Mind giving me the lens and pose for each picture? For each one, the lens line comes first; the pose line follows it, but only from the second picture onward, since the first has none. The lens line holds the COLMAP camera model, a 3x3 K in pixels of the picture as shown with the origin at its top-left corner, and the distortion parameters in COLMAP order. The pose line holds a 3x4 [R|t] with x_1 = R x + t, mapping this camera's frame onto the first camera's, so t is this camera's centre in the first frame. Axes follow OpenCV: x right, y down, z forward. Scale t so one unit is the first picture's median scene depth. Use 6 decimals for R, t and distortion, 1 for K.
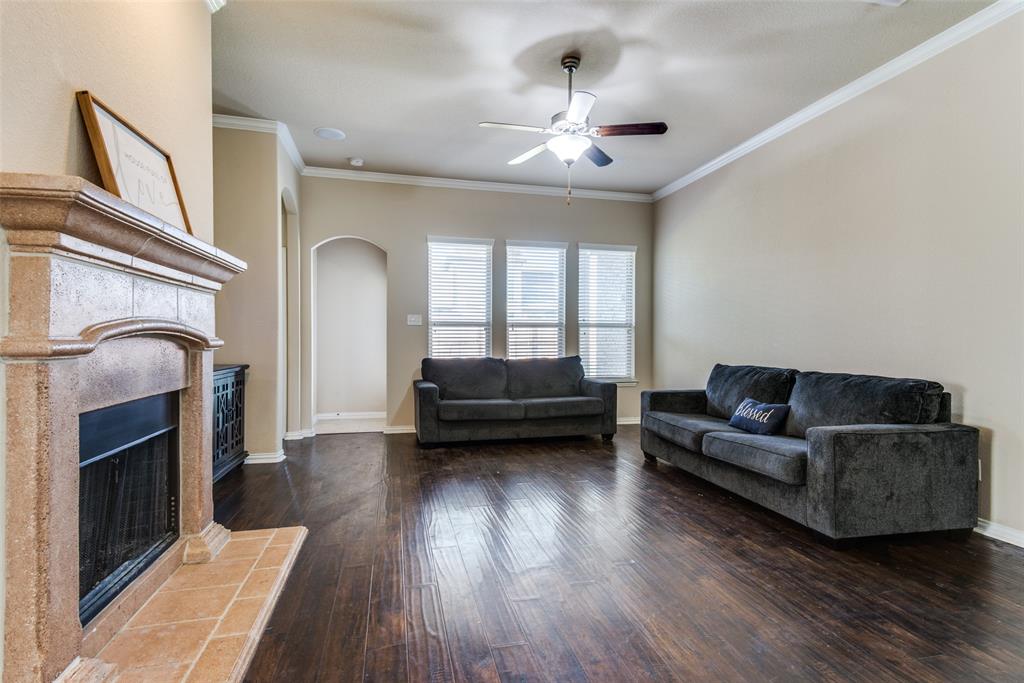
lens RADIAL K [[509.5, 0, 512.0], [0, 509.5, 341.5], [0, 0, 1]] dist [0.034359, -0.000009]
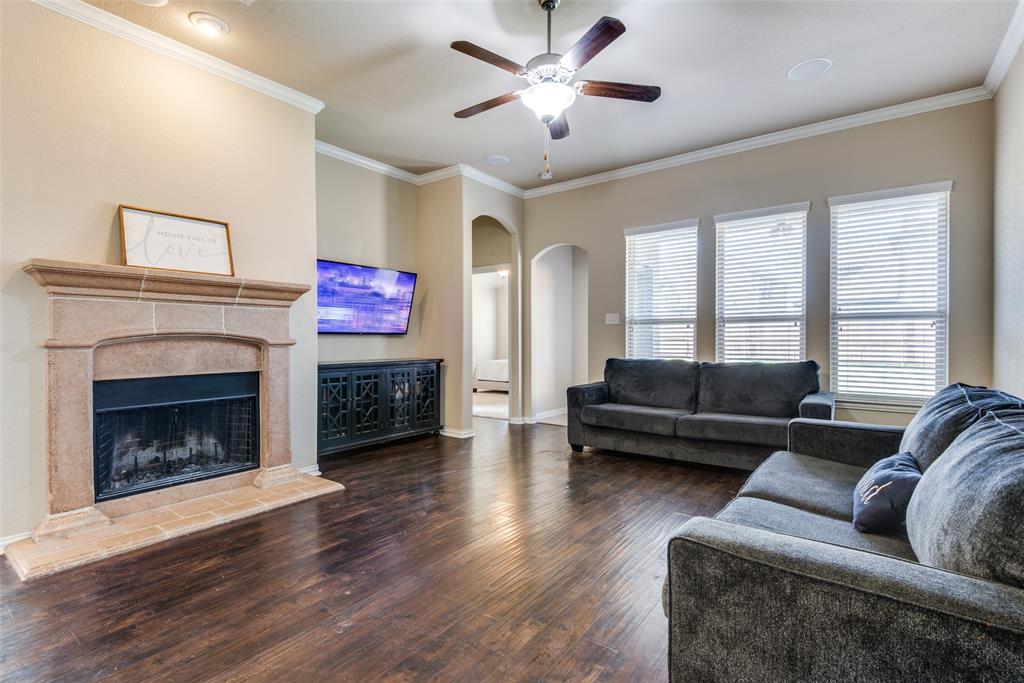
lens RADIAL K [[473.6, 0, 512.0], [0, 473.6, 341.5], [0, 0, 1]] dist [0.022378, -0.019026]
pose [[0.640997, -0.002071, -0.767541, 0.391762], [0.000700, 0.999998, -0.002114, 0.002662], [0.767543, 0.000818, 0.640997, 0.283430]]
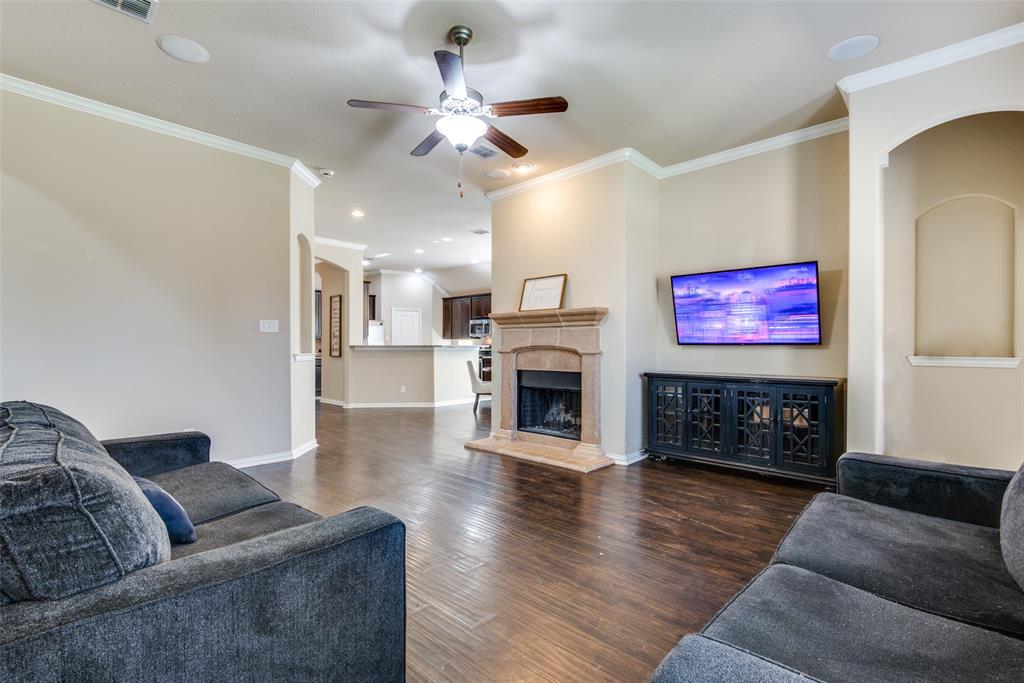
lens RADIAL K [[464.5, 0, 512.0], [0, 464.5, 341.5], [0, 0, 1]] dist [0.002922, -0.025136]
pose [[-0.839545, -0.014739, -0.543090, 0.280551], [-0.009623, 0.999879, -0.012260, -0.004511], [0.543205, -0.005067, -0.839585, 1.038537]]
